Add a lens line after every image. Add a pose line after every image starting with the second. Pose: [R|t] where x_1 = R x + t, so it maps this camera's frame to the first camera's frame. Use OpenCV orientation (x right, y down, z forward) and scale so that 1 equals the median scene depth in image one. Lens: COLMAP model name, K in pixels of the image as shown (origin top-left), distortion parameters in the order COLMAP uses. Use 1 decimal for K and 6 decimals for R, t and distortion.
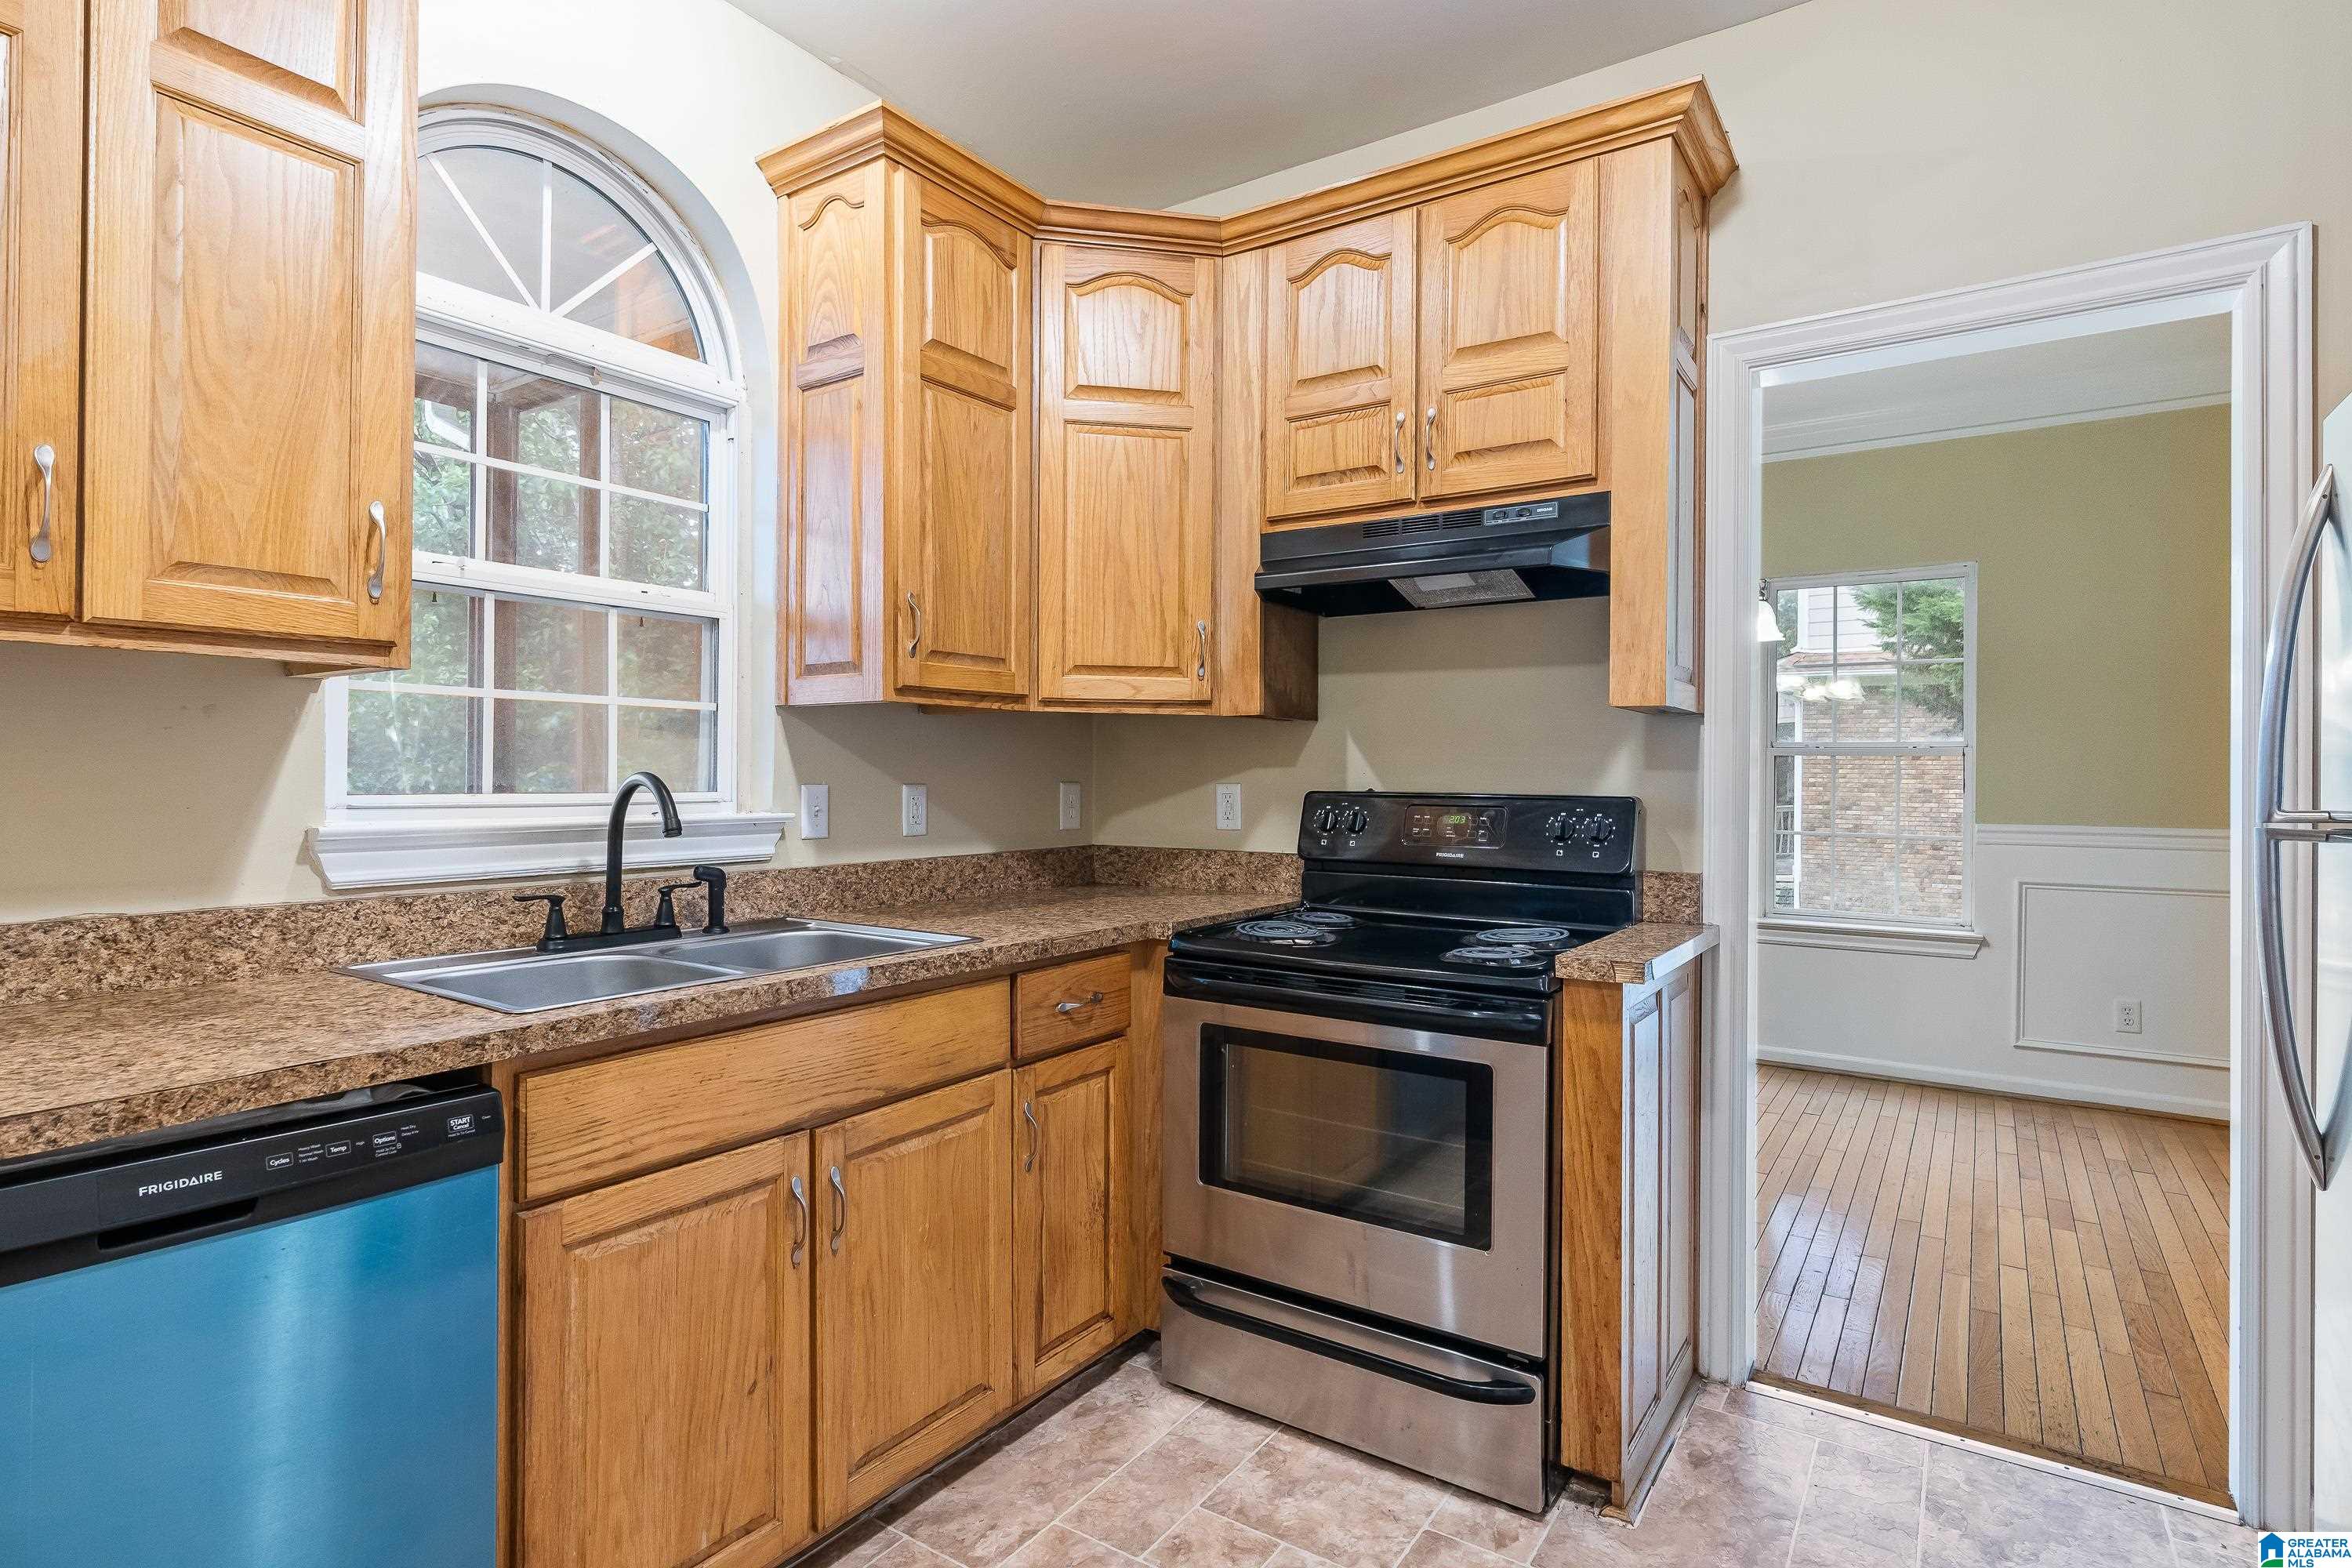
lens RADIAL K [[1201.3, 0, 1171.8], [0, 1201.3, 773.9], [0, 0, 1]] dist [0.003077, 0.001549]
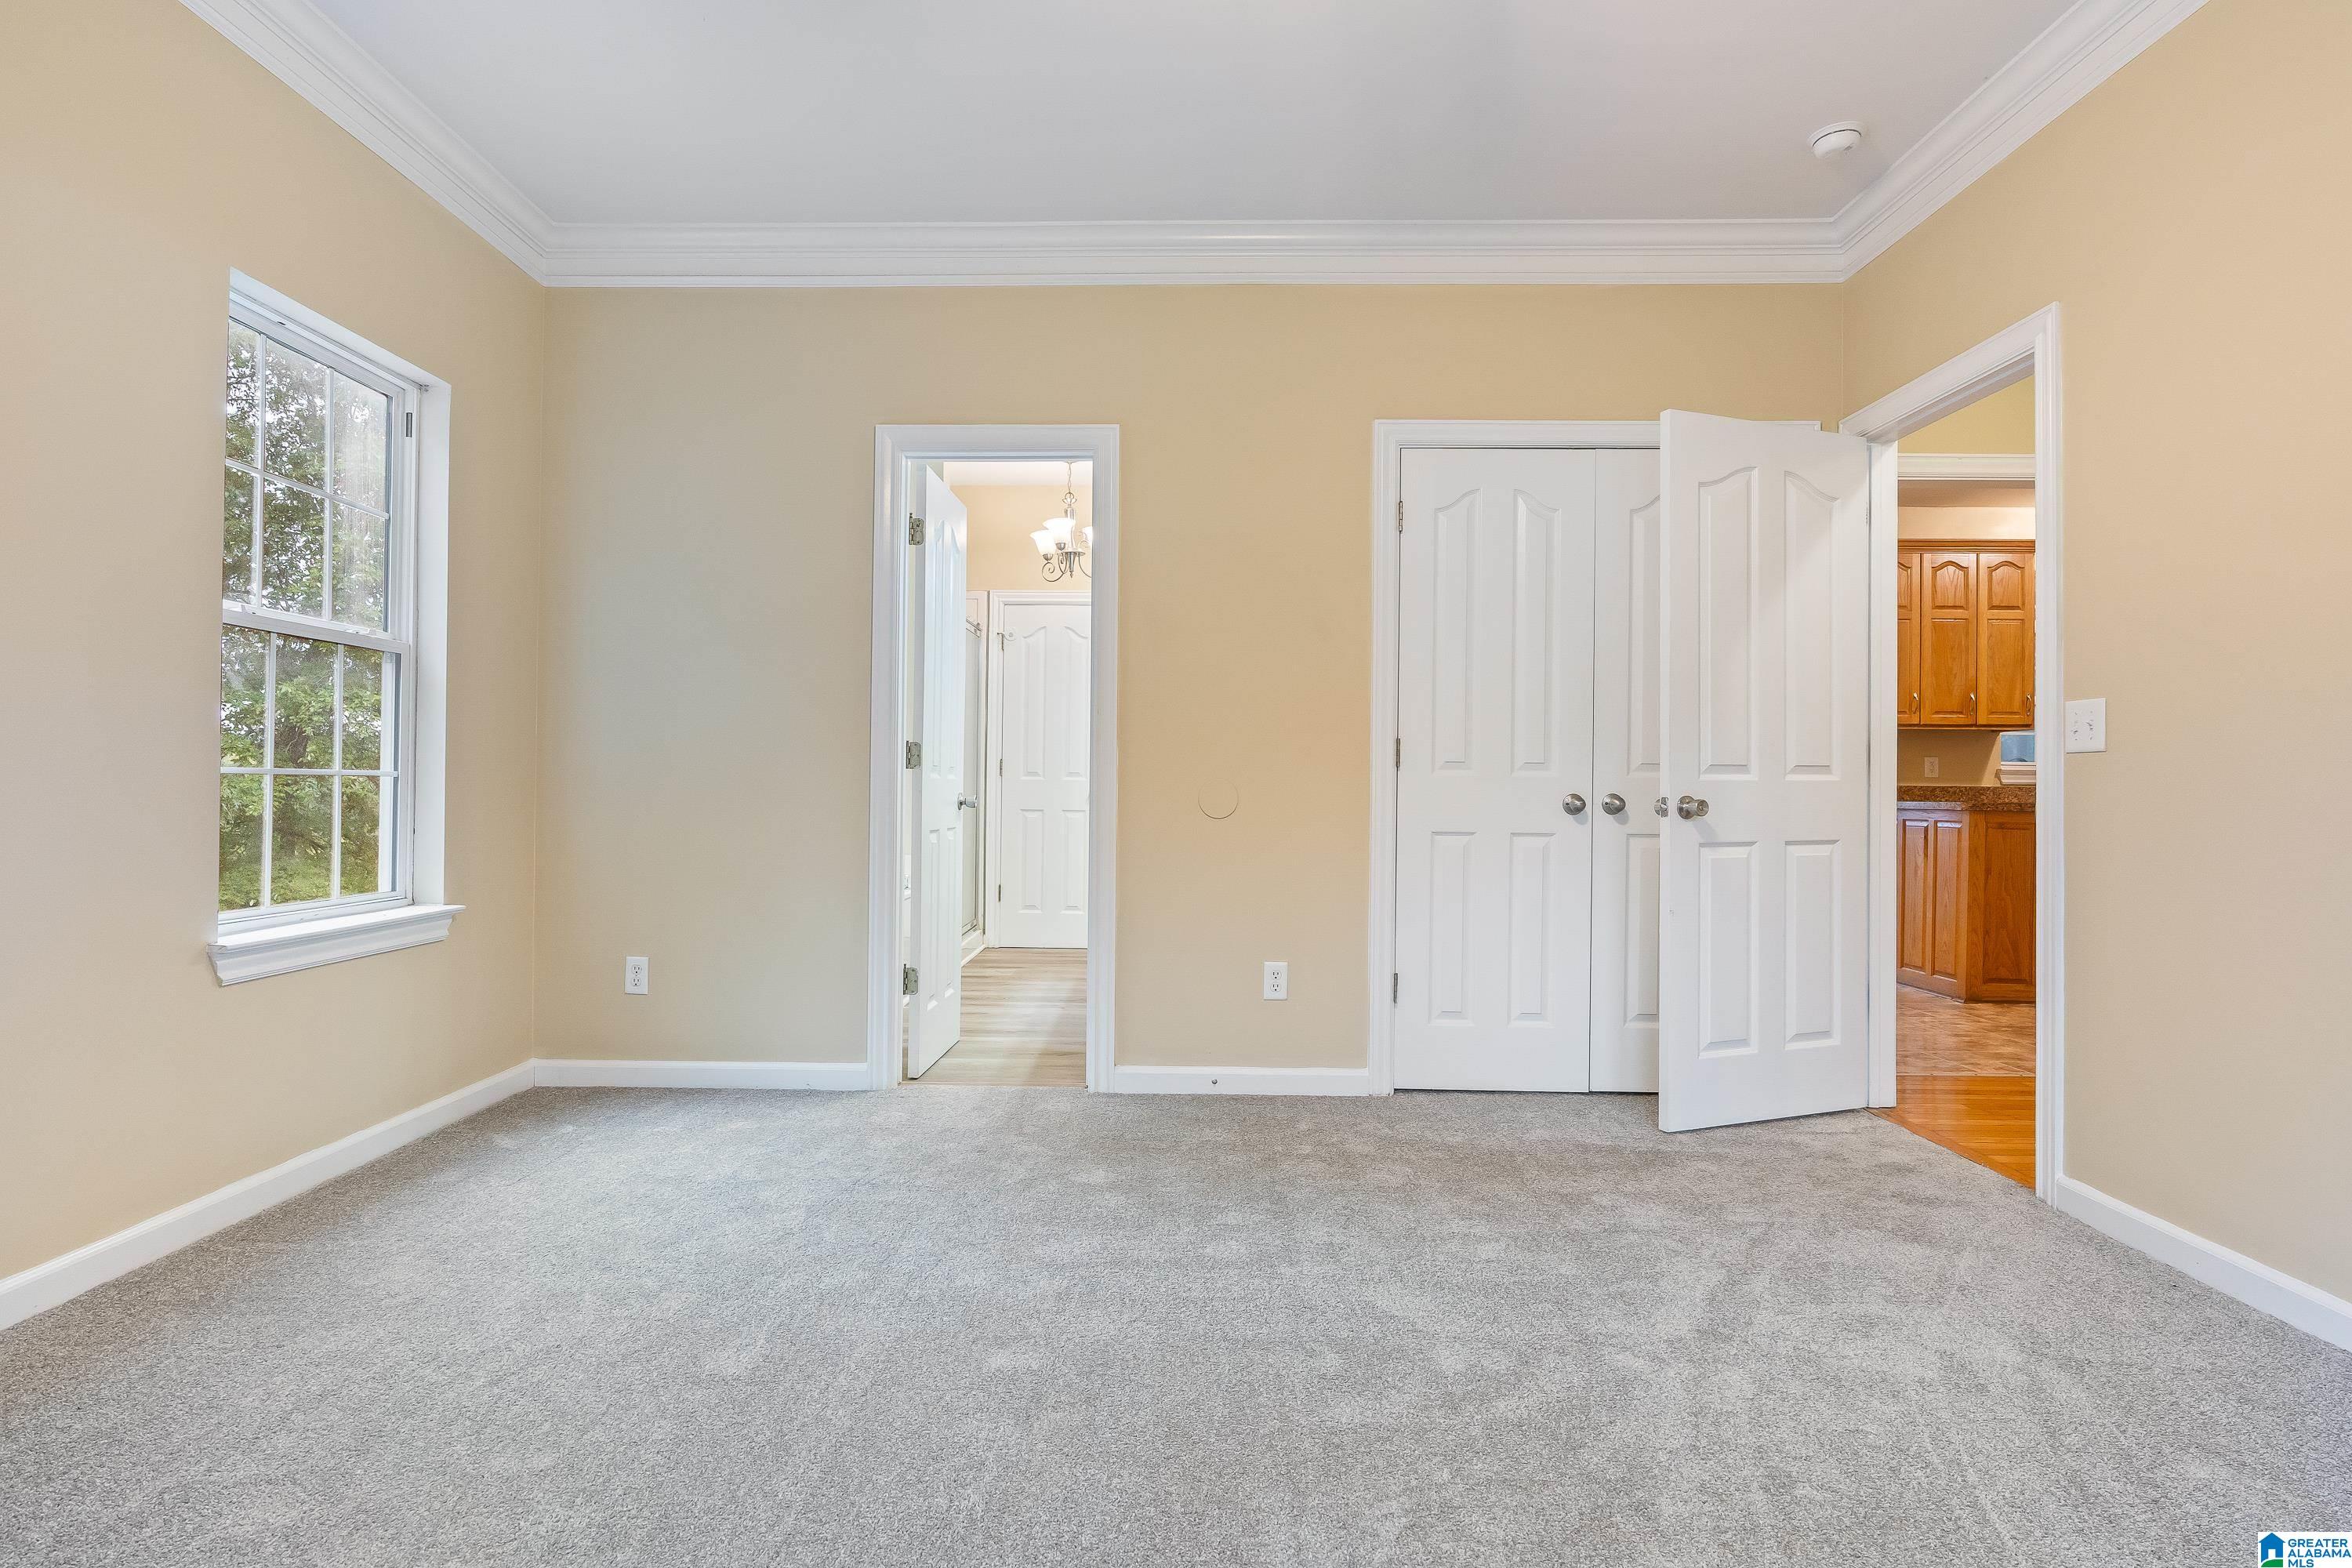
lens RADIAL K [[1201.3, 0, 1158.8], [0, 1201.3, 782.0], [0, 0, 1]] dist [0.003077, 0.001549]
pose [[0.546397, -0.009304, -0.837475, 0.887432], [-0.003095, 0.999909, -0.013128, 0.116692], [0.837521, 0.009765, 0.546318, -2.788400]]
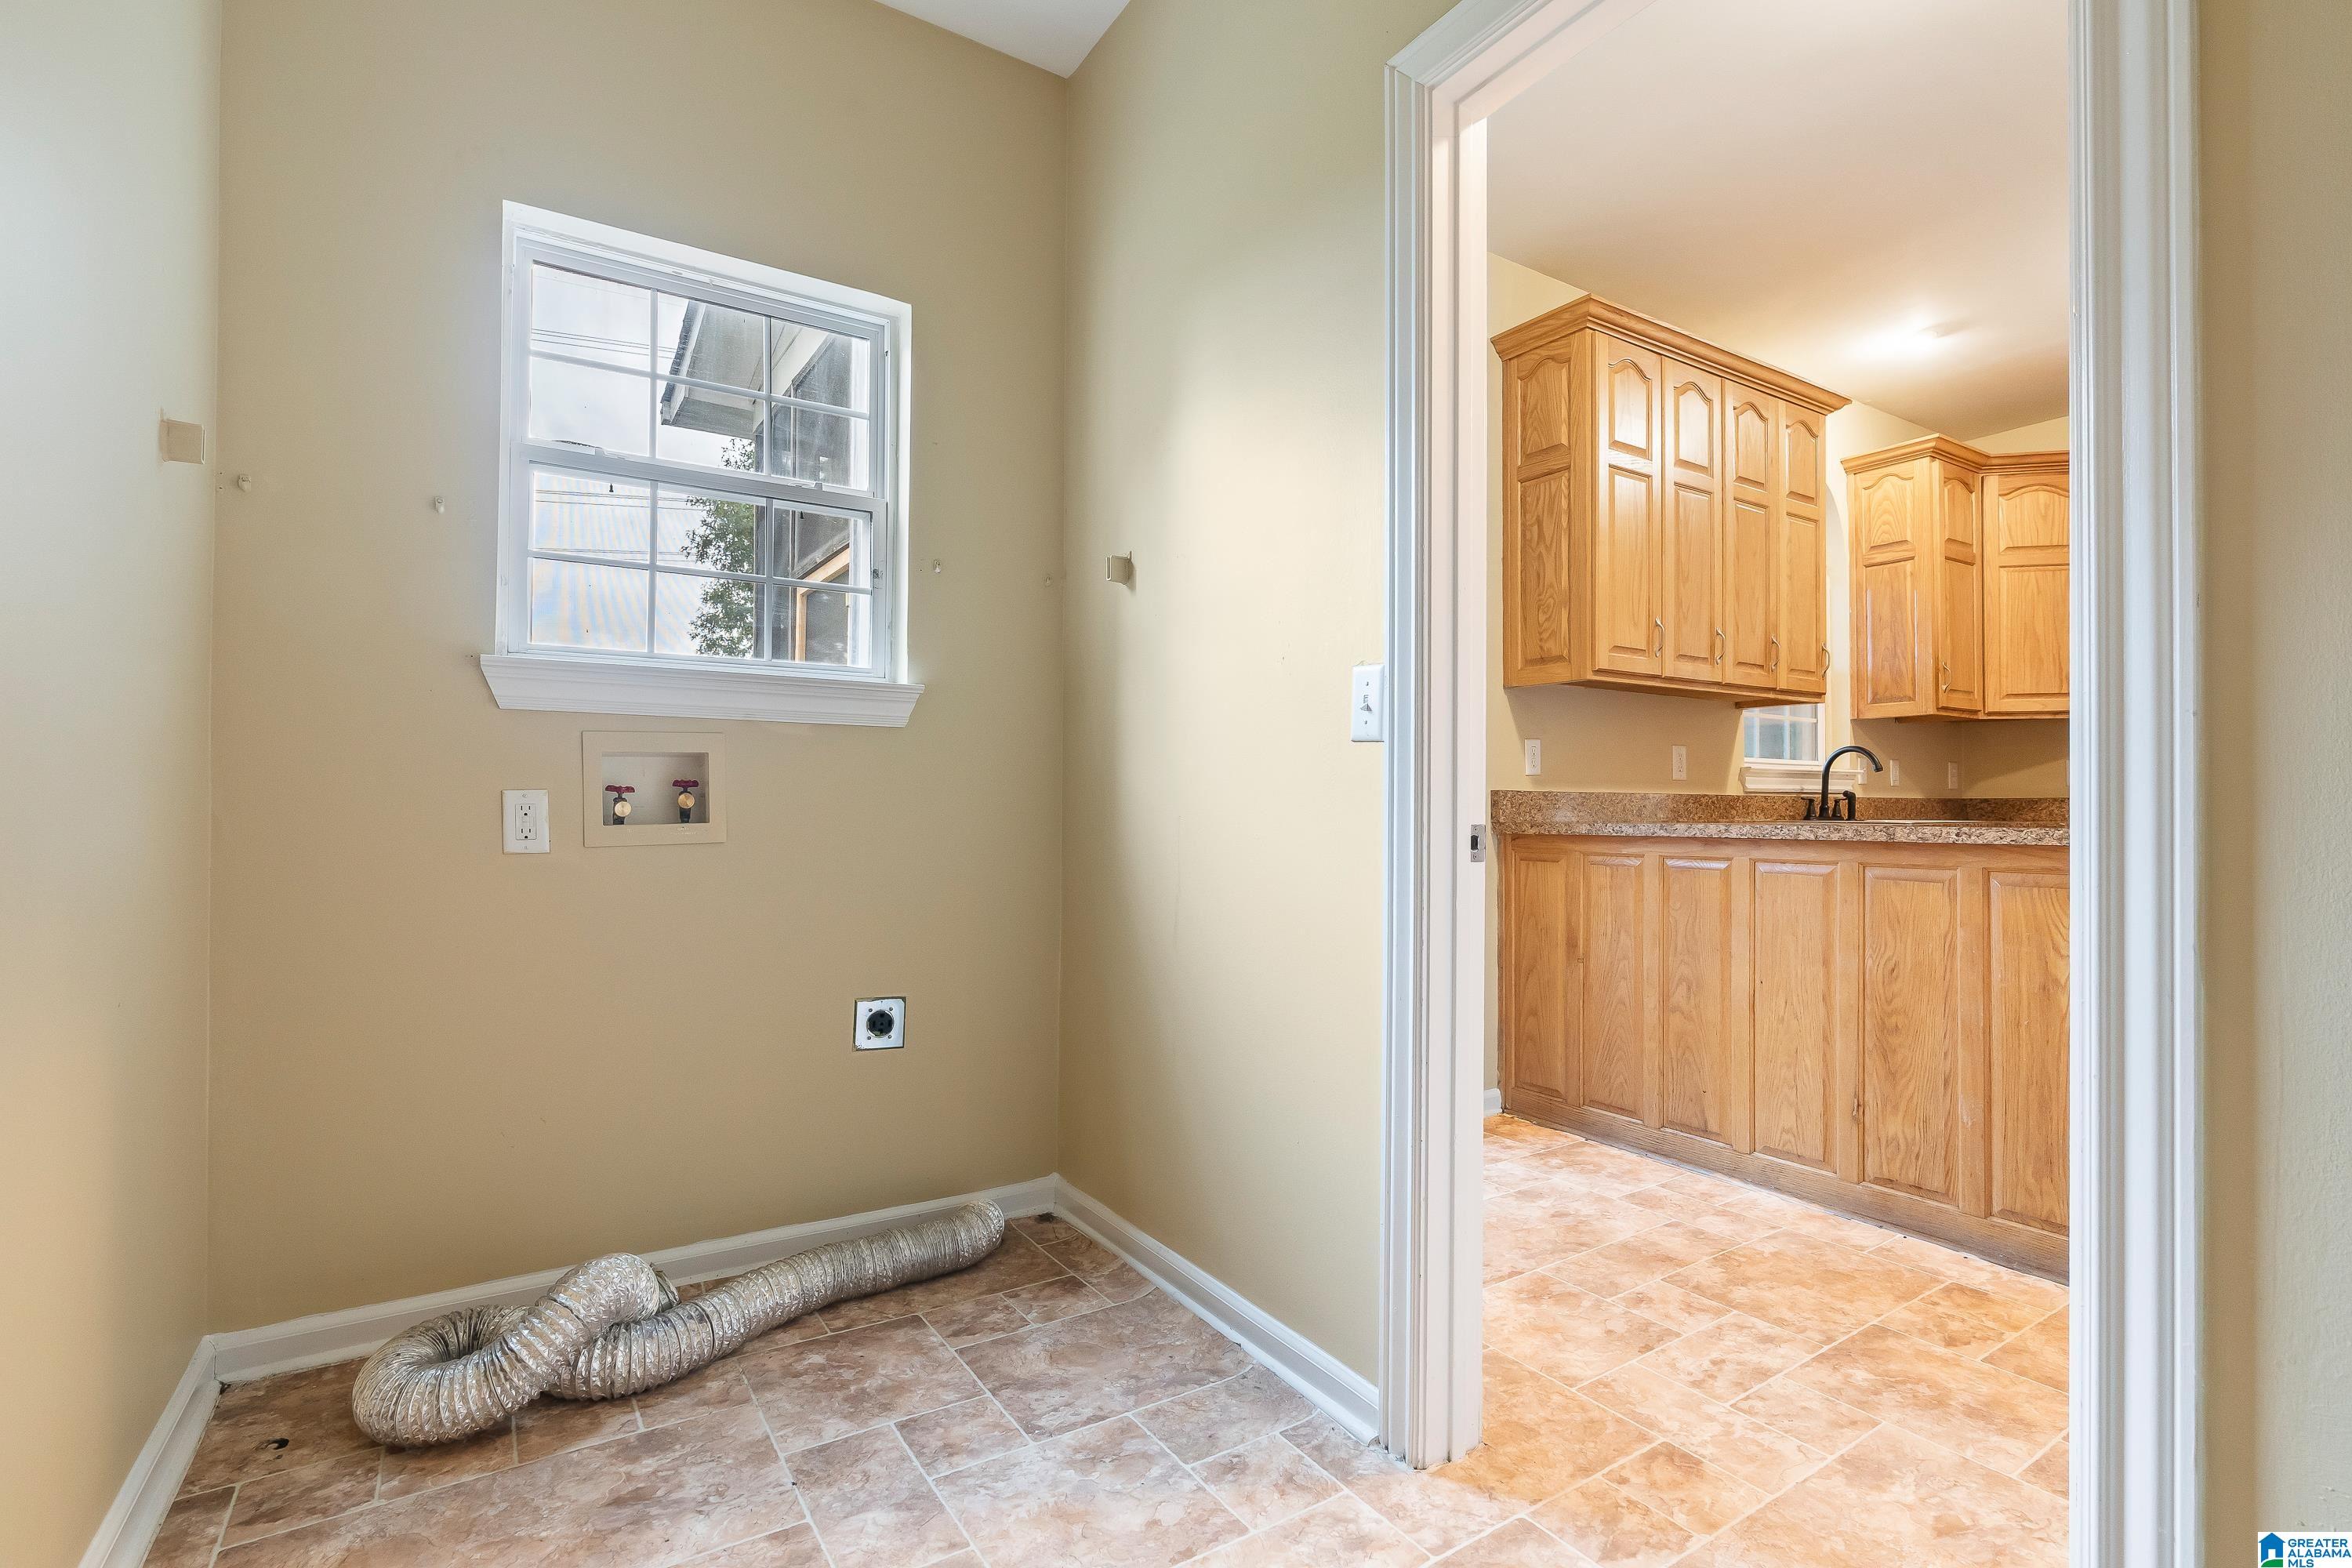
lens RADIAL K [[1108.2, 0, 1215.4], [0, 1108.2, 789.4], [0, 0, 1]] dist [0.008023, -0.000578]
pose [[0.928272, -0.009885, -0.371770, -0.674241], [0.003457, 0.999833, -0.017951, 0.100690], [0.371885, 0.015378, 0.928151, -1.255134]]
